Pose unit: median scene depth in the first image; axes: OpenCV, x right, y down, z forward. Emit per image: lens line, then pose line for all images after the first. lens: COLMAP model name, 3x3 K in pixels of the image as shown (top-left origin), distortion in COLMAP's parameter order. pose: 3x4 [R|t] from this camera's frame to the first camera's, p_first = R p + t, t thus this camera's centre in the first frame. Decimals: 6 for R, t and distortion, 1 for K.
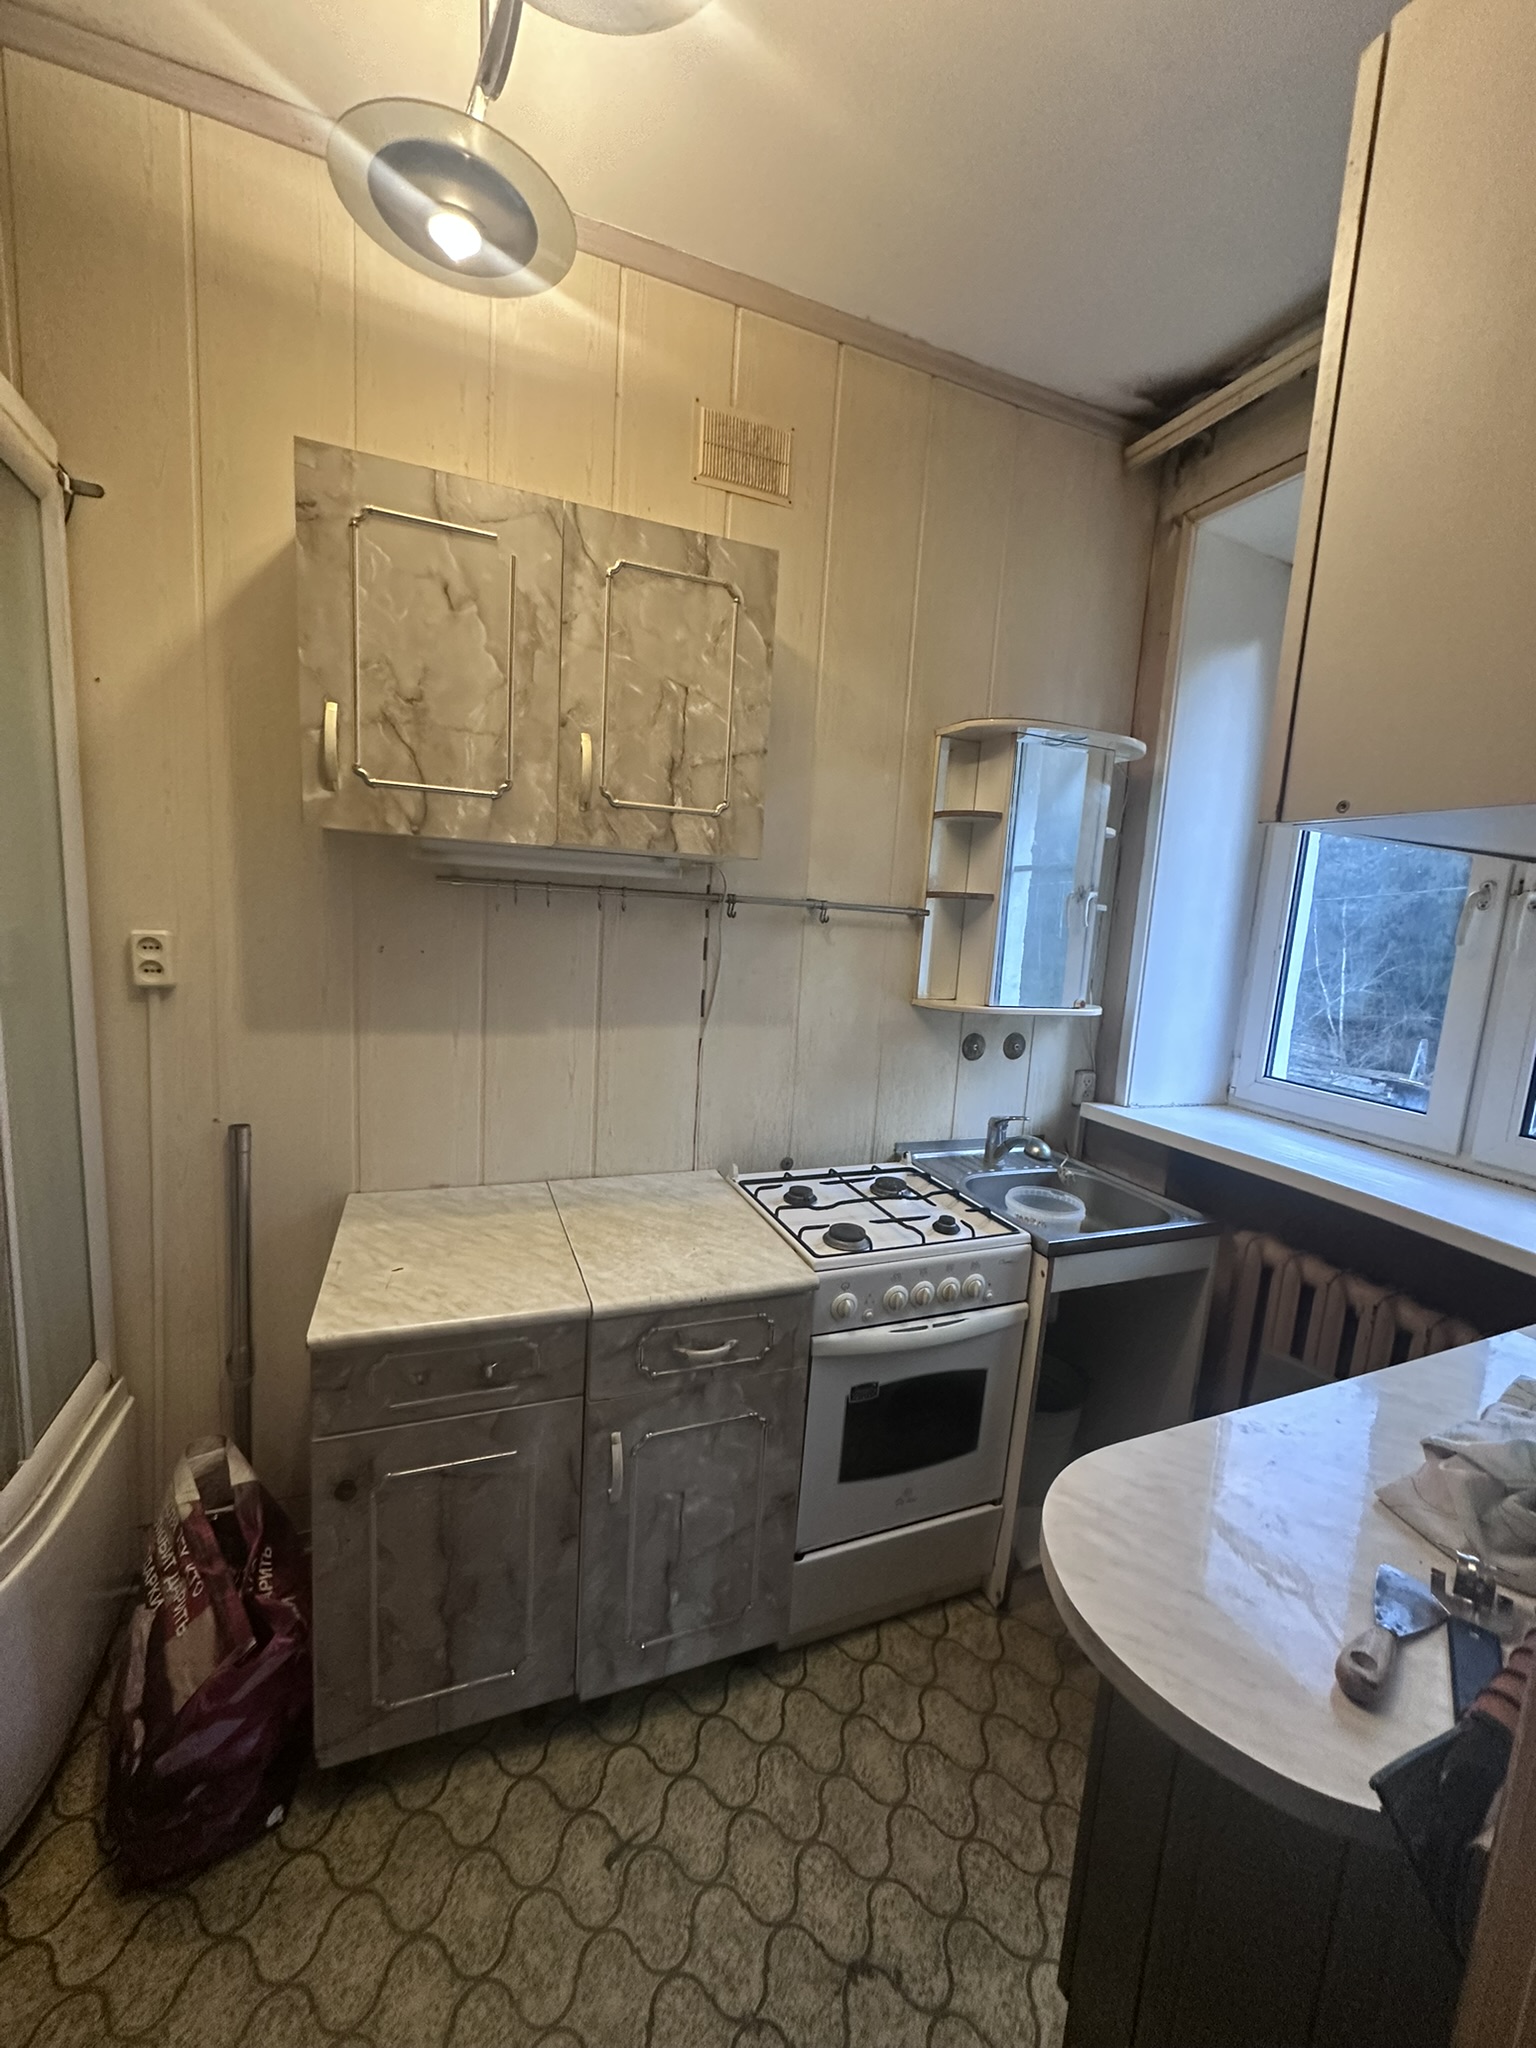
lens RADIAL K [[817.1, 0, 771.0], [0, 817.1, 1024.9], [0, 0, 1]] dist [-0.002741, 0.001137]
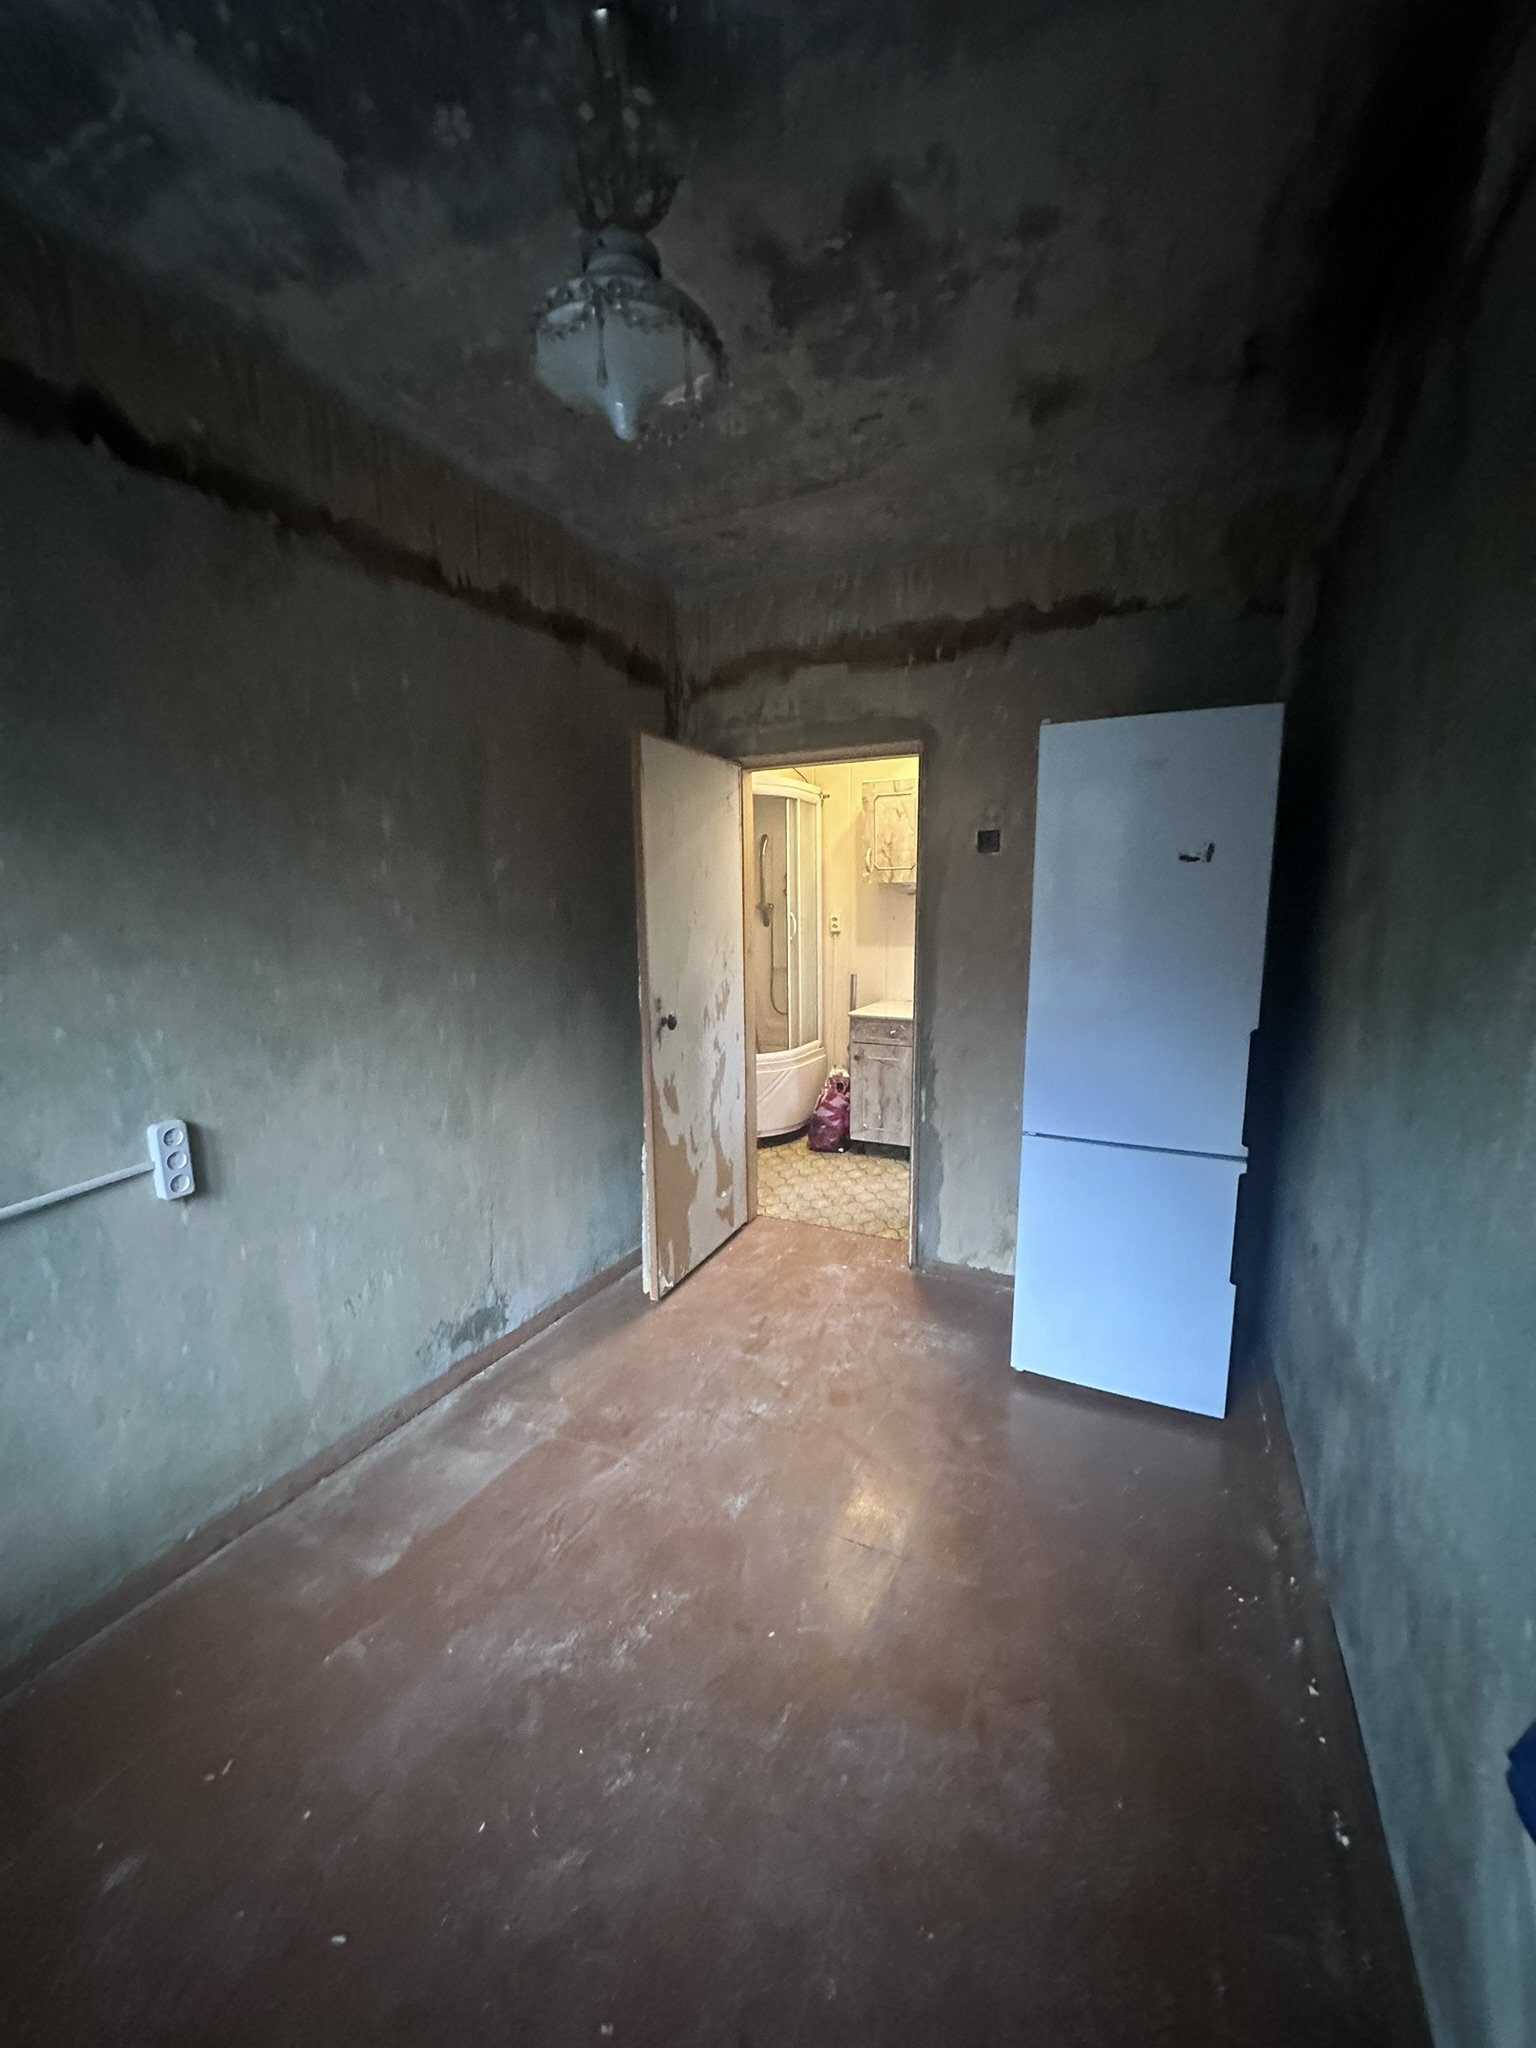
lens RADIAL K [[817.1, 0, 771.0], [0, 817.1, 1024.9], [0, 0, 1]] dist [-0.002741, 0.001137]
pose [[0.664358, 0.046437, -0.745971, 1.758109], [-0.053694, 0.998455, 0.014334, 0.330376], [0.745483, 0.030531, 0.665825, -1.580715]]
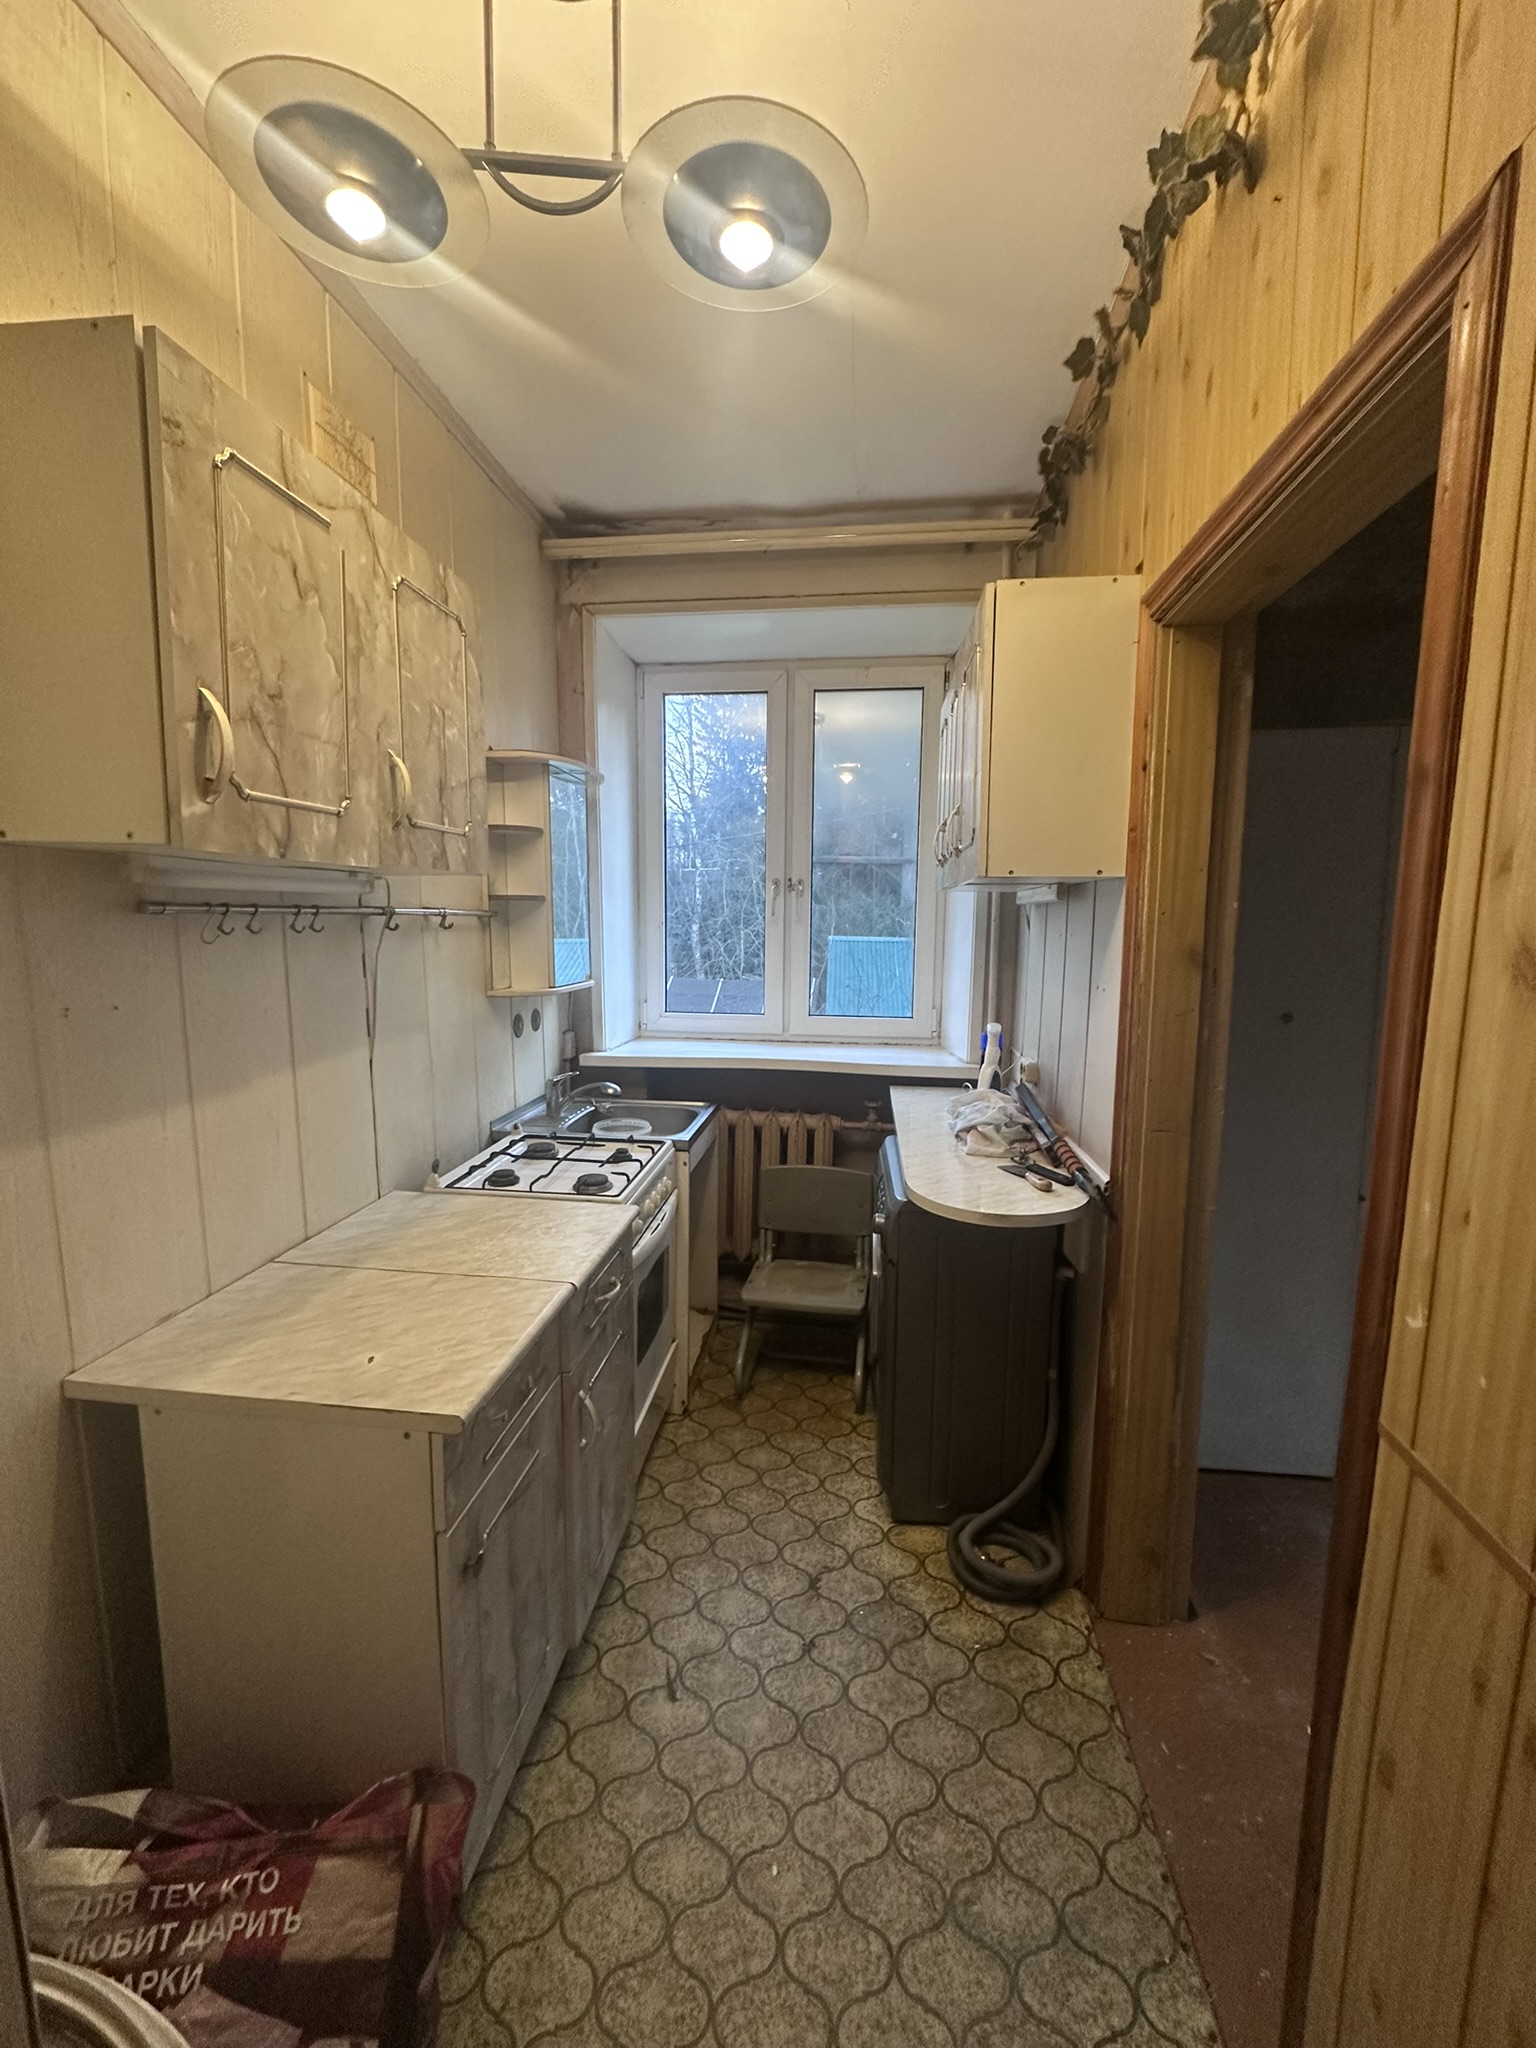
lens RADIAL K [[817.1, 0, 771.0], [0, 817.1, 1024.9], [0, 0, 1]] dist [-0.002741, 0.001137]
pose [[0.484430, -0.171959, 0.857763, -0.906421], [0.145526, 0.982670, 0.114813, -0.087117], [-0.862641, 0.069208, 0.501060, 0.163413]]
